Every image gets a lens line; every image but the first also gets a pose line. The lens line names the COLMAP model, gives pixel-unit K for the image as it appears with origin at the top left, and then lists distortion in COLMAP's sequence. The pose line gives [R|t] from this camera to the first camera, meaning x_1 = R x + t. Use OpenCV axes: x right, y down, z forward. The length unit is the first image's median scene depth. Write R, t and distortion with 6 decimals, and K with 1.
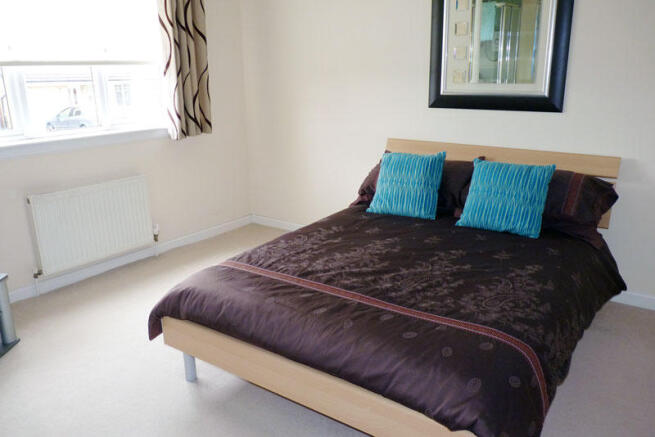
lens RADIAL K [[527.4, 0, 327.5], [0, 527.4, 218.5], [0, 0, 1]] dist [-0.000152, -0.000669]
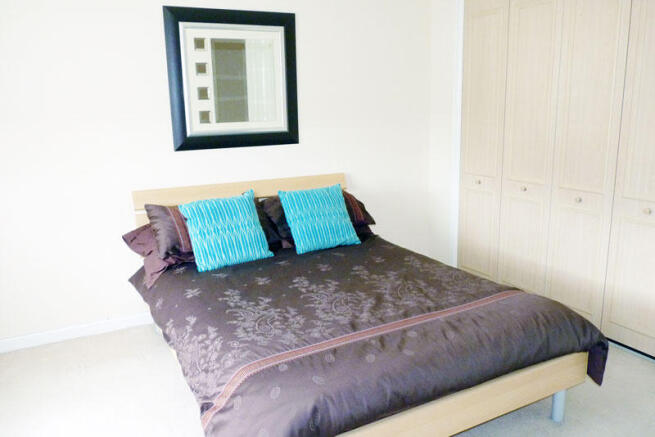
lens RADIAL K [[527.4, 0, 327.5], [0, 527.4, 218.5], [0, 0, 1]] dist [-0.000152, -0.000669]
pose [[0.440700, -0.193016, 0.876658, -0.704943], [0.263923, 0.961305, 0.078977, -0.135269], [-0.857979, 0.196565, 0.474588, 0.485903]]
